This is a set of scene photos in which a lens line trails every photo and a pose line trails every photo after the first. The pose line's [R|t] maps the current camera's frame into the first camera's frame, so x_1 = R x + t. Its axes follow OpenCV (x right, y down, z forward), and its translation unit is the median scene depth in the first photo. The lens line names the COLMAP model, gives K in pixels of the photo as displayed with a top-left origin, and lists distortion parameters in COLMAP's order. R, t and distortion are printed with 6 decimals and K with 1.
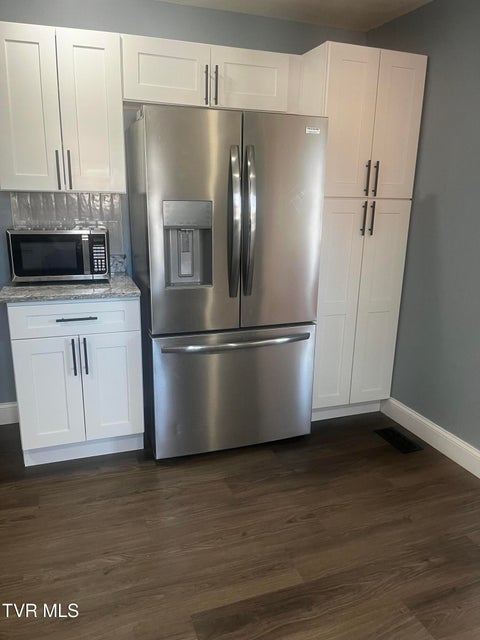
lens RADIAL K [[487.2, 0, 238.0], [0, 487.2, 319.9], [0, 0, 1]] dist [0.039175, -0.062950]
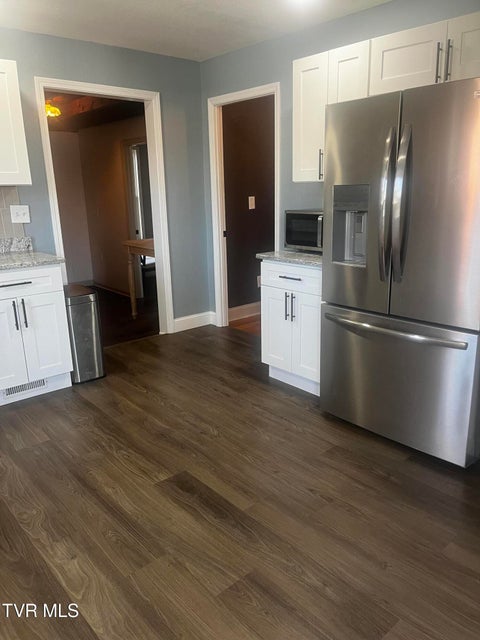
lens RADIAL K [[487.2, 0, 243.7], [0, 487.2, 322.7], [0, 0, 1]] dist [0.039175, -0.062950]
pose [[0.360637, 0.226226, -0.904855, 0.852861], [-0.206218, 0.965470, 0.159191, -0.068884], [0.909623, 0.129187, 0.394836, 0.371872]]
